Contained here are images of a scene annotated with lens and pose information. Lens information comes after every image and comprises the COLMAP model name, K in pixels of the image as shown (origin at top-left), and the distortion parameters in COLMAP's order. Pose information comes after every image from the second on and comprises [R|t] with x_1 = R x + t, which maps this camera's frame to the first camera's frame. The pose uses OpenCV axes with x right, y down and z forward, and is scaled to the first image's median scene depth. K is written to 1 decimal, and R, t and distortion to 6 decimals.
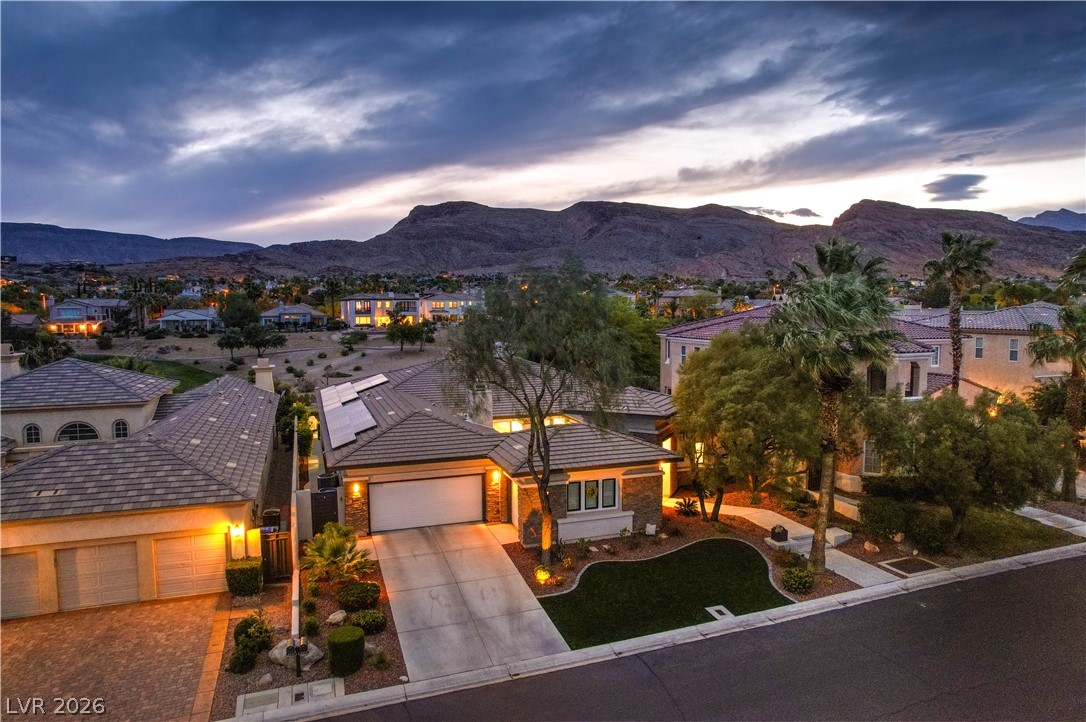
lens RADIAL K [[689.7, 0, 546.0], [0, 689.7, 361.2], [0, 0, 1]] dist [-0.078875, 0.073163]
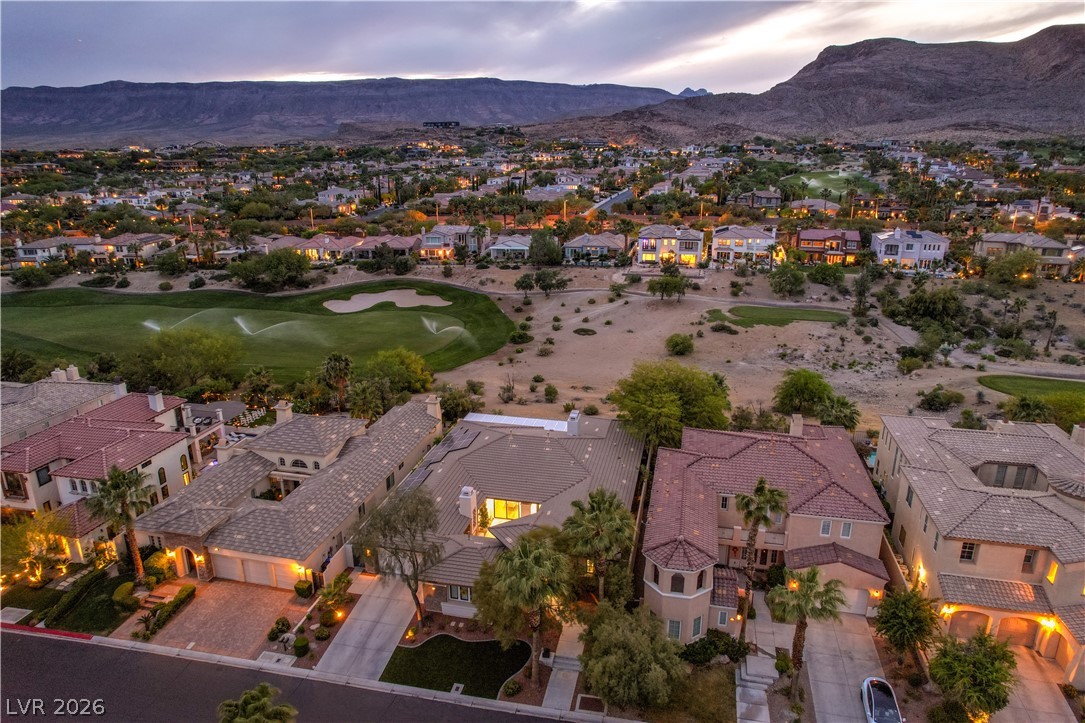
lens RADIAL K [[689.0, 0, 545.5], [0, 689.0, 361.7], [0, 0, 1]] dist [-0.078875, 0.073163]
pose [[0.849632, 0.158942, -0.502855, 0.221742], [-0.048514, 0.973016, 0.225581, -0.170830], [0.525140, -0.167265, 0.834416, -0.059037]]
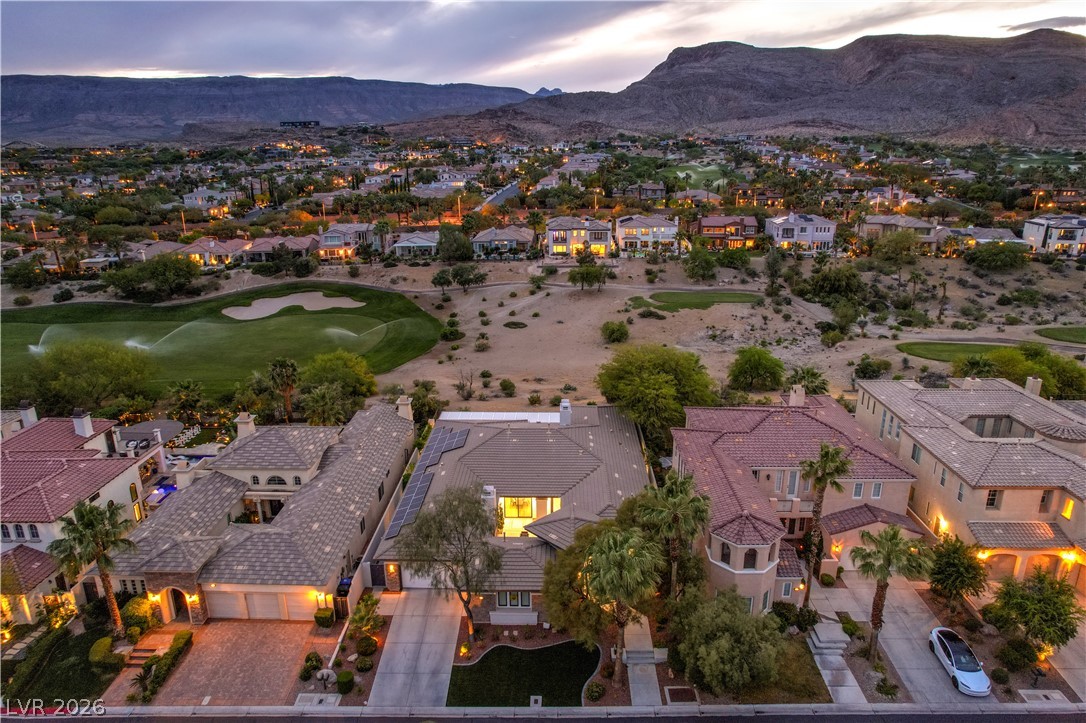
lens RADIAL K [[689.7, 0, 546.0], [0, 689.7, 361.7], [0, 0, 1]] dist [-0.078875, 0.073163]
pose [[0.935242, 0.102029, -0.338986, 0.135773], [-0.026968, 0.975318, 0.219153, -0.154701], [0.352979, -0.195819, 0.914910, -0.080107]]
